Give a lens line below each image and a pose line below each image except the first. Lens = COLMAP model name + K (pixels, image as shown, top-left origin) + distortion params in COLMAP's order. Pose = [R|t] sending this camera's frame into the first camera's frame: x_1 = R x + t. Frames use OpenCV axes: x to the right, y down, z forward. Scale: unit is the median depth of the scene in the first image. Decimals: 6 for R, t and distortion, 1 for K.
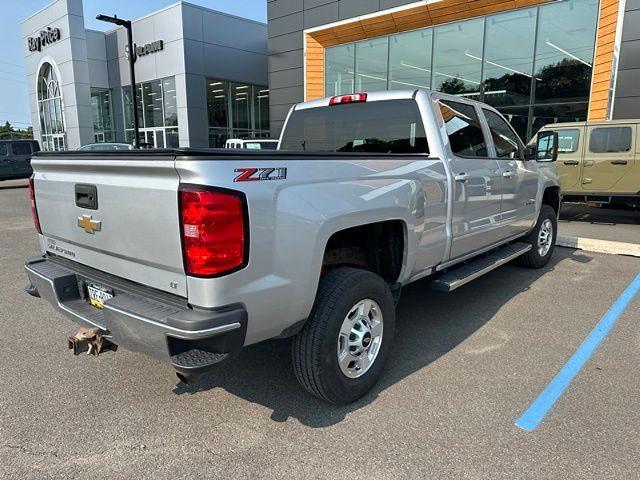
lens RADIAL K [[449.9, 0, 320.0], [0, 449.9, 240.0], [0, 0, 1]] dist [0.043119, -0.053647]
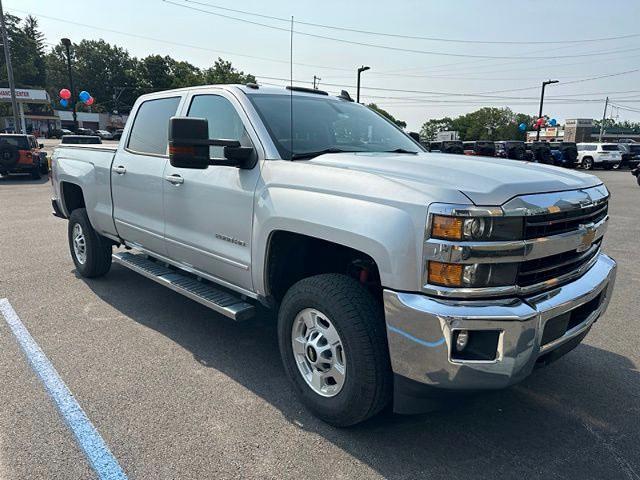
lens RADIAL K [[449.9, 0, 320.0], [0, 449.9, 240.0], [0, 0, 1]] dist [0.043119, -0.053647]
pose [[-0.100331, 0.202868, -0.974053, 1.356663], [-0.199007, 0.955118, 0.219423, -0.307692], [0.974849, 0.215858, -0.055456, 1.526142]]
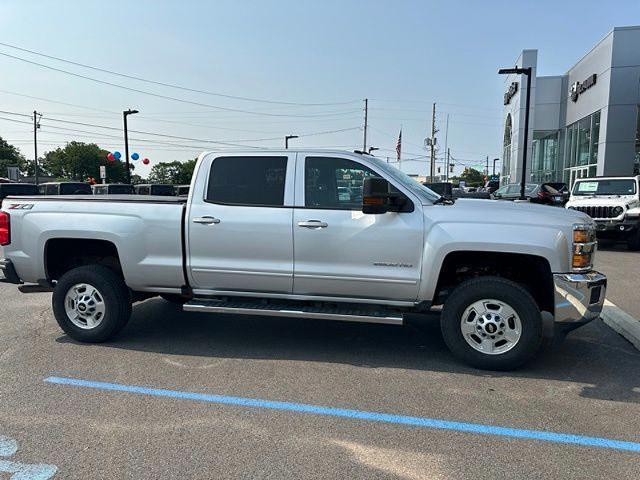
lens RADIAL K [[449.9, 0, 320.0], [0, 449.9, 240.0], [0, 0, 1]] dist [0.043119, -0.053647]
pose [[0.474293, 0.099434, -0.874734, 1.446276], [-0.170786, 0.985118, 0.019379, -0.154740], [0.863643, 0.140201, 0.484216, 0.660058]]
